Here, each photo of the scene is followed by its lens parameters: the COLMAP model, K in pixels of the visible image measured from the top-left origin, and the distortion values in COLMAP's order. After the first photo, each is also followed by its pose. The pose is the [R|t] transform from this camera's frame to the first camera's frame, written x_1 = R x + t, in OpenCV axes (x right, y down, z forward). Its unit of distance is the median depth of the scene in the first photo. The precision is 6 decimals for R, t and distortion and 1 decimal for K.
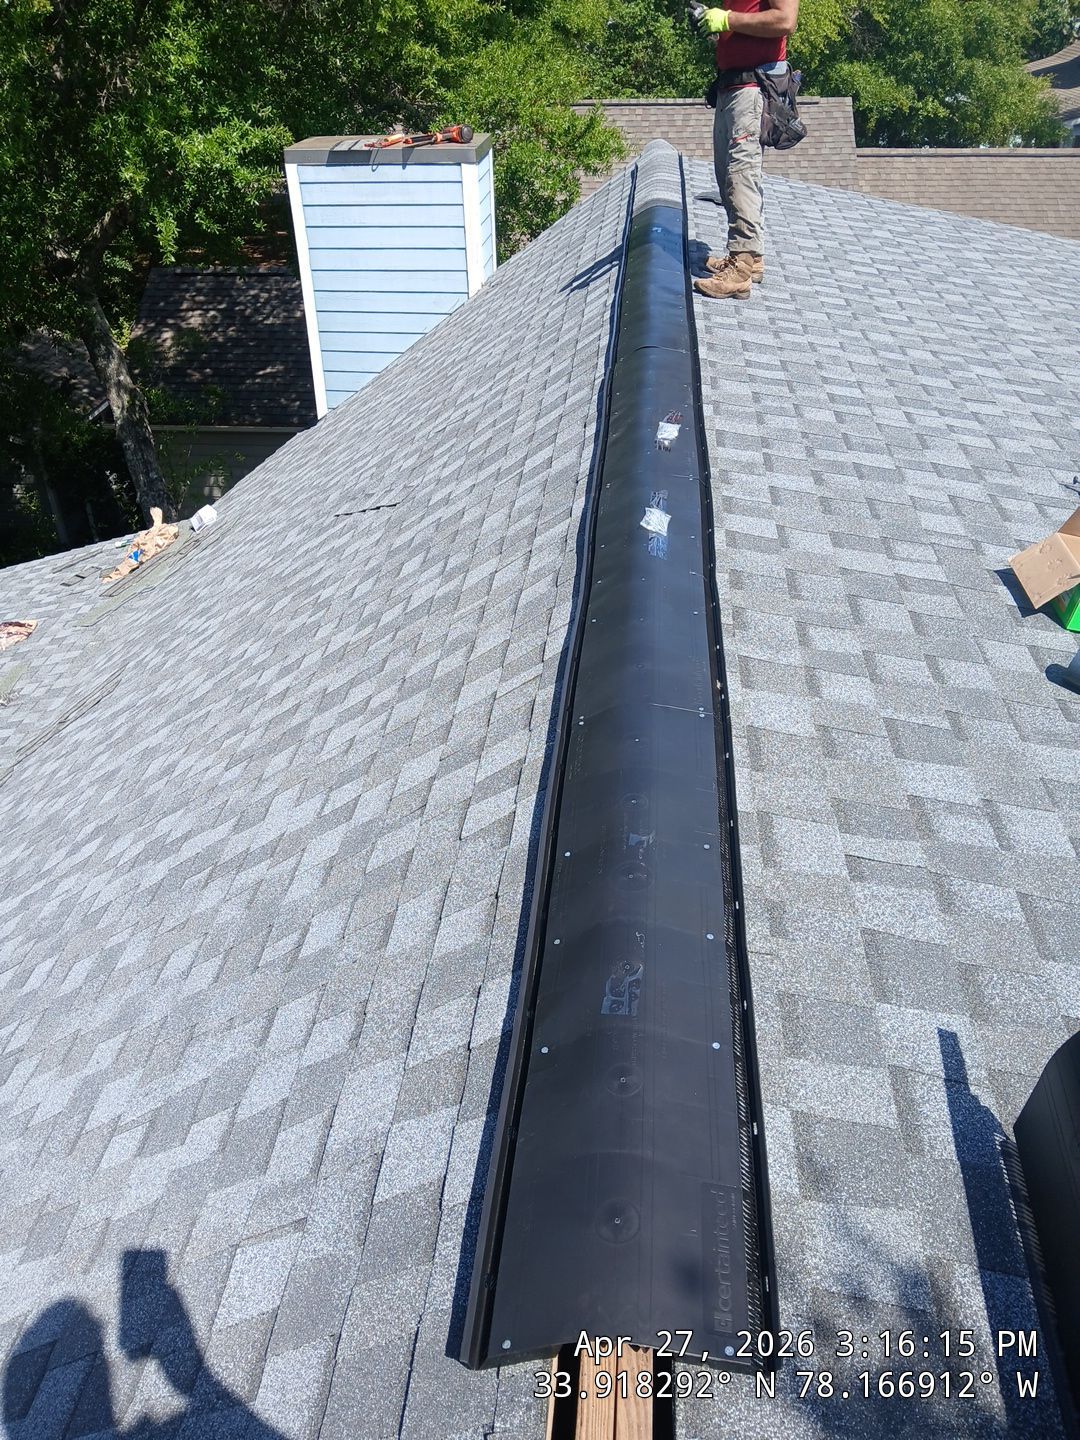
lens RADIAL K [[1067.1, 0, 474.3], [0, 1067.1, 718.1], [0, 0, 1]] dist [0.051255, -0.106901]
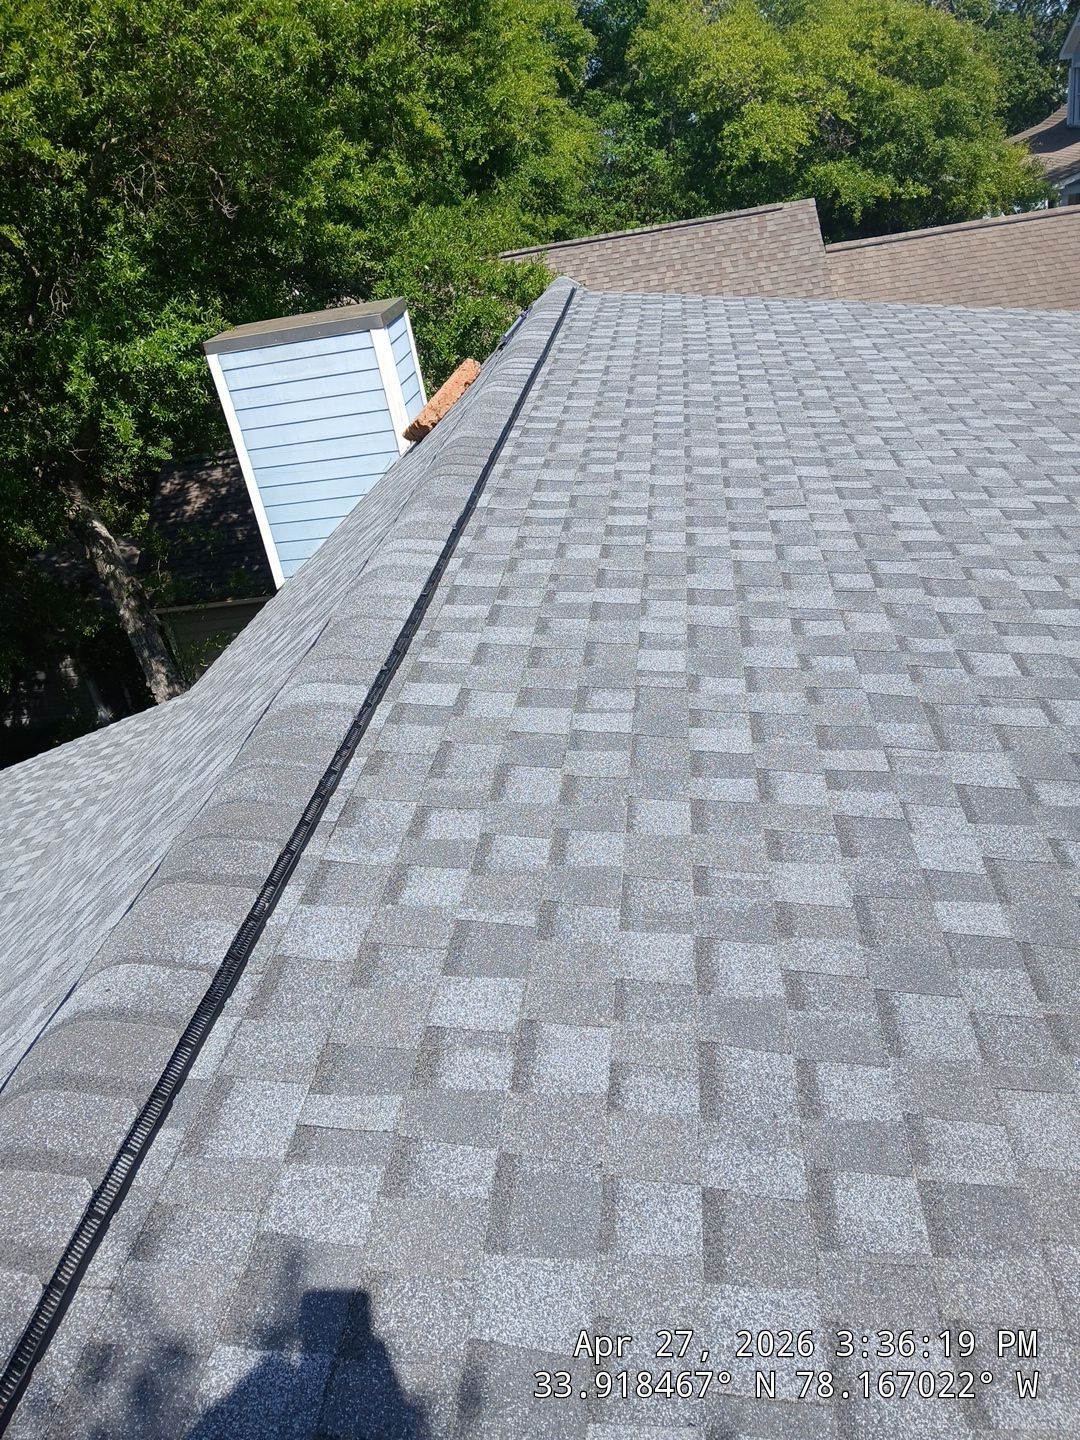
lens RADIAL K [[1056.5, 0, 540.0], [0, 1056.5, 720.0], [0, 0, 1]] dist [0.078587, -0.189473]
pose [[0.989380, -0.123576, -0.076523, 0.130164], [0.114835, 0.987313, -0.109667, -0.014602], [0.089104, 0.099715, 0.991018, 0.033552]]
